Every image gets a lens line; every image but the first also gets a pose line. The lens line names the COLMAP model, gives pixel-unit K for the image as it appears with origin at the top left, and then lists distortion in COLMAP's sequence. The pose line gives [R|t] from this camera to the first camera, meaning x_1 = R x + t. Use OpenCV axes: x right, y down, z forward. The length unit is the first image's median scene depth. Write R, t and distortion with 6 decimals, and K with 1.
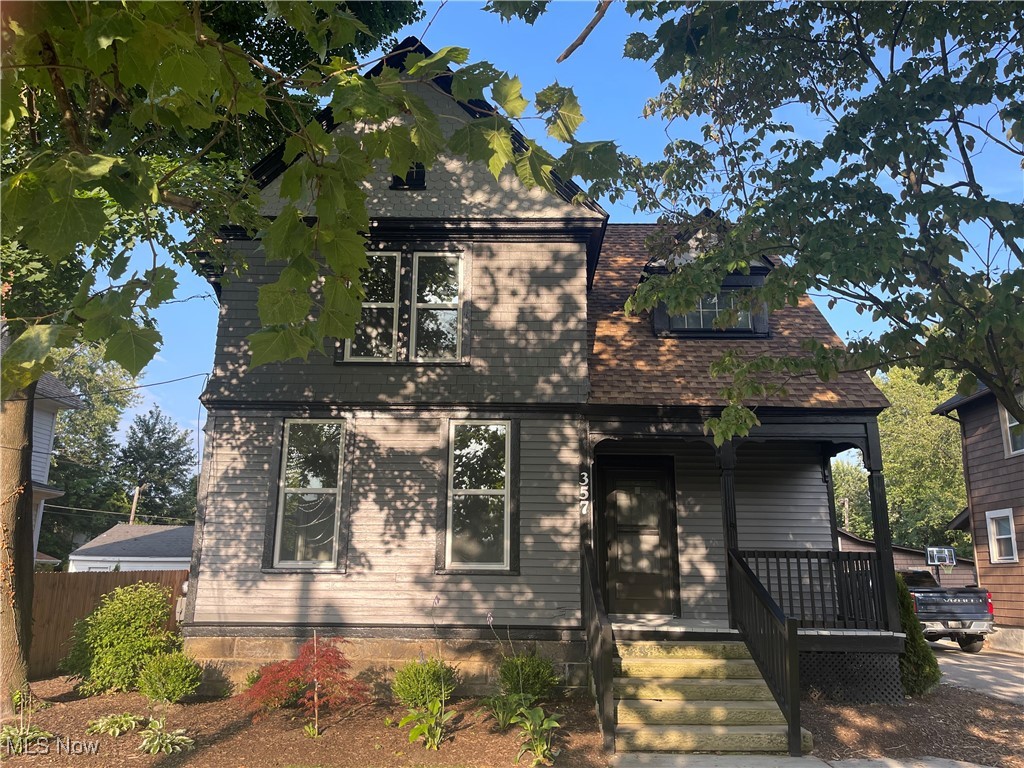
lens RADIAL K [[774.1, 0, 511.2], [0, 774.1, 385.1], [0, 0, 1]] dist [0.040203, -0.003529]
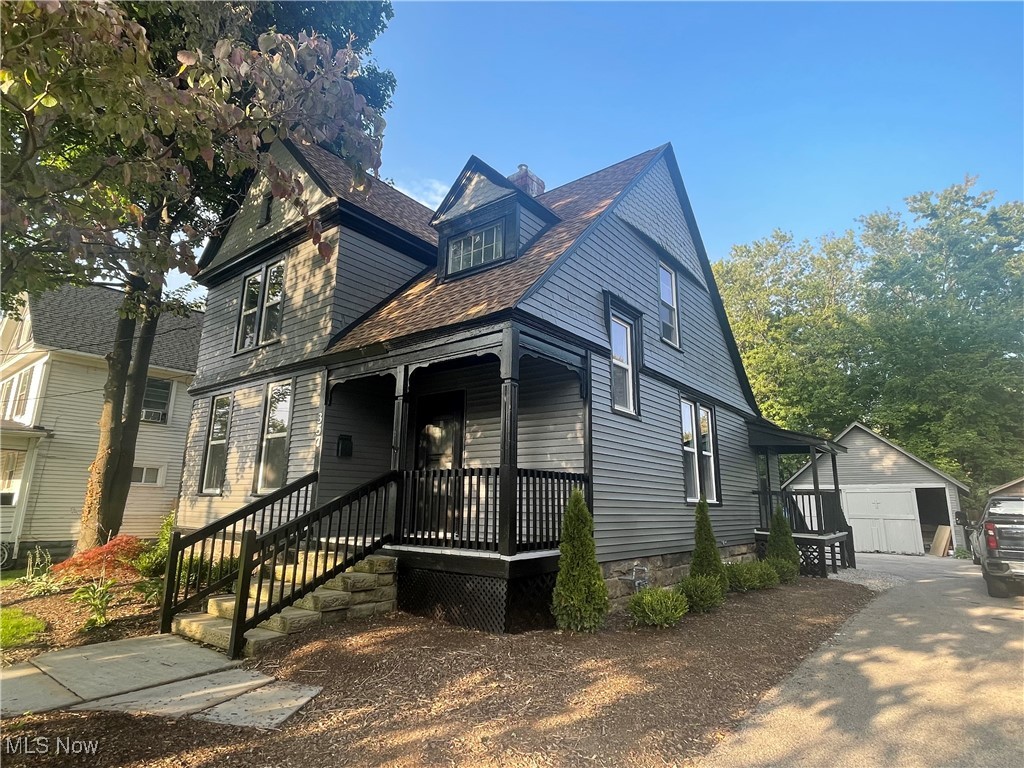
lens RADIAL K [[559.5, 0, 512.3], [0, 559.5, 381.1], [0, 0, 1]] dist [-0.000280, -0.000015]
pose [[0.794521, -0.127149, -0.593775, 0.813480], [0.140525, 0.989788, -0.023915, 0.121420], [0.590753, -0.064439, 0.804275, 0.453716]]
